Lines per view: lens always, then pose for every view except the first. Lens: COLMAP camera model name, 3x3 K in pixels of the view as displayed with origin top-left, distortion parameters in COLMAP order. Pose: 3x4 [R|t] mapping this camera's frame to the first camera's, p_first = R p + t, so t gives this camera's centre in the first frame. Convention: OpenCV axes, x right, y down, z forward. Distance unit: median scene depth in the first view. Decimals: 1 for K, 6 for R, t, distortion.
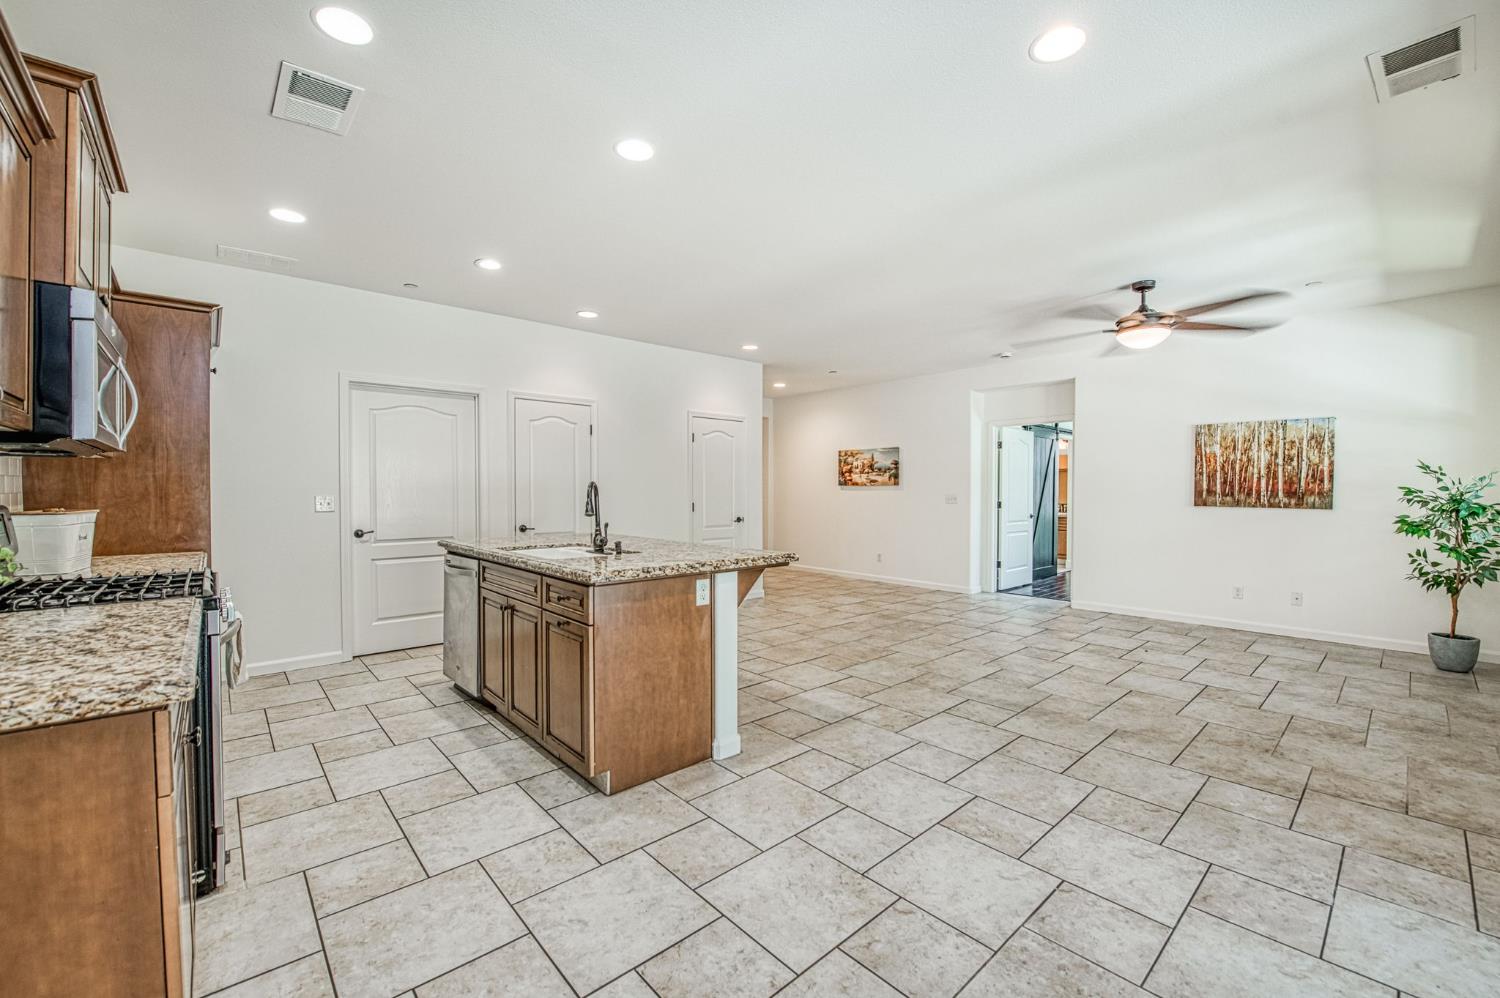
lens RADIAL K [[601.5, 0, 749.2], [0, 601.5, 500.1], [0, 0, 1]] dist [-0.006734, -0.003378]
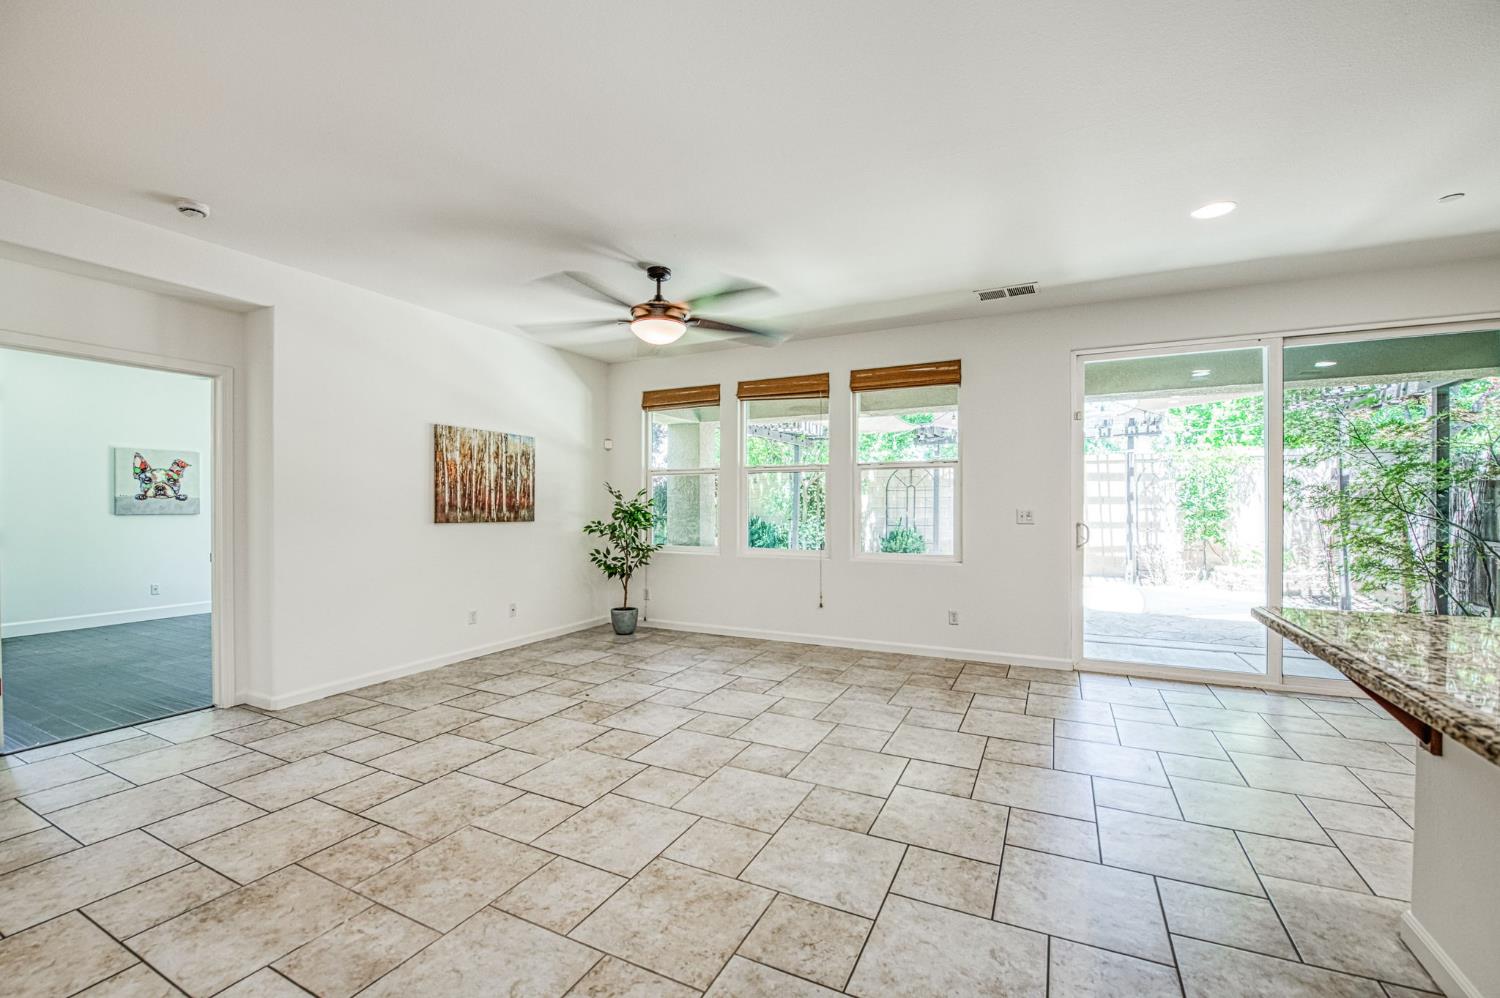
lens RADIAL K [[601.5, 0, 740.0], [0, 601.5, 506.8], [0, 0, 1]] dist [-0.006734, -0.003378]
pose [[-0.350186, -0.004183, 0.936671, -0.292040], [0.016686, 0.999803, 0.010703, -0.026422], [-0.936532, 0.019377, -0.350047, 1.606221]]
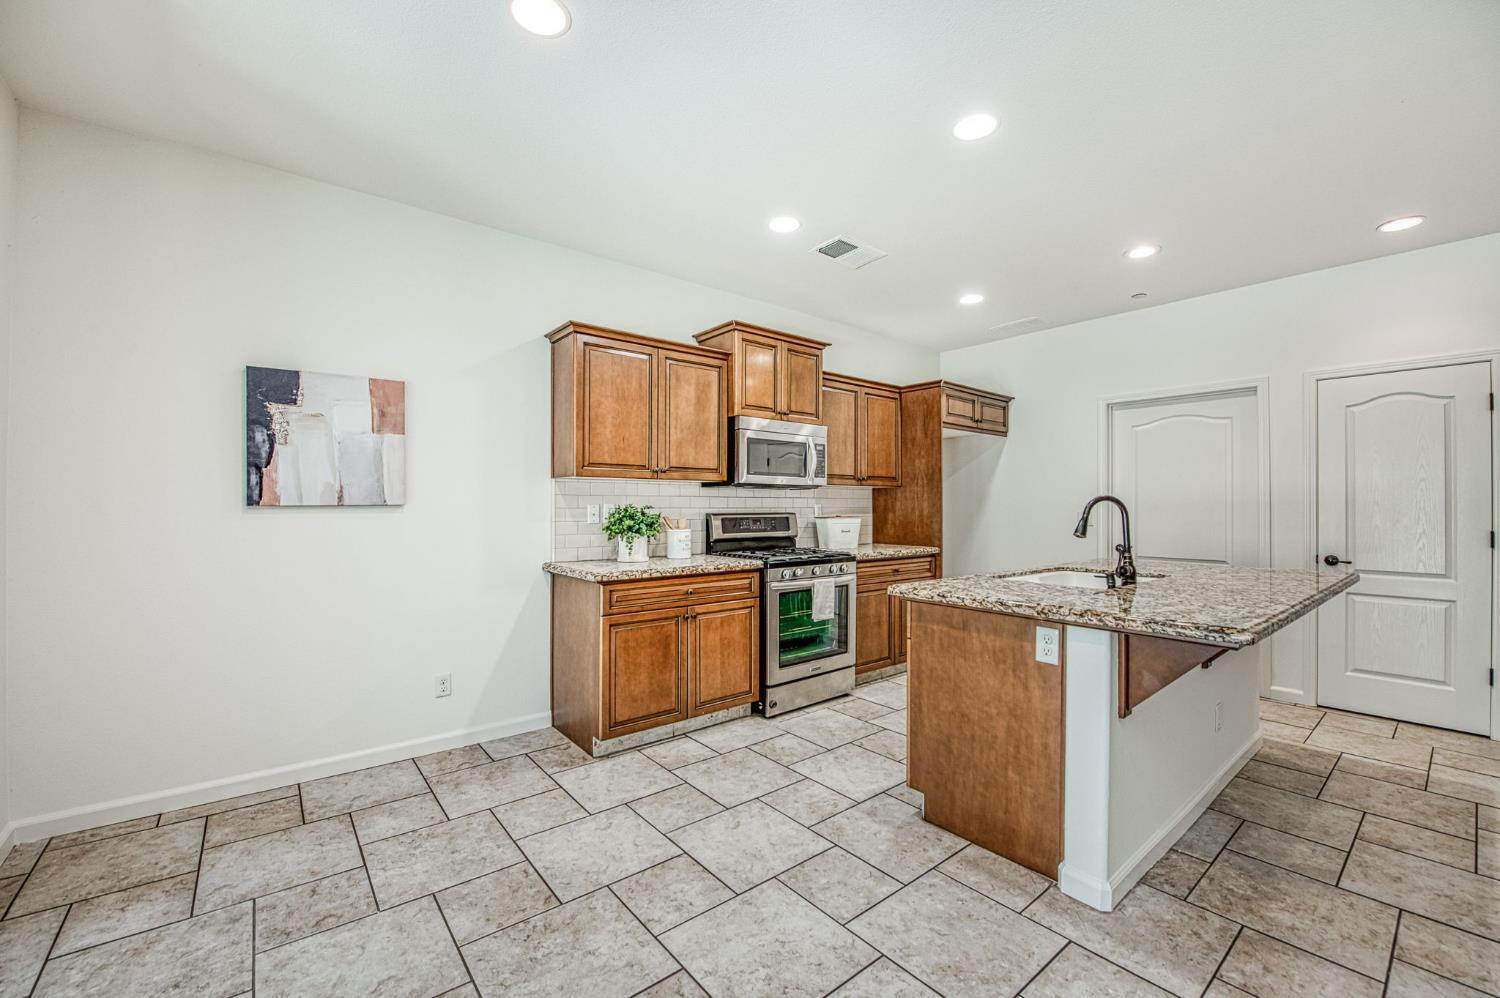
lens RADIAL K [[601.5, 0, 765.2], [0, 601.5, 507.2], [0, 0, 1]] dist [-0.006734, -0.003378]
pose [[-0.027801, 0.000541, -0.999613, 0.559071], [-0.016555, 0.999862, 0.001001, -0.008150], [0.999476, 0.016577, -0.027788, 0.569615]]
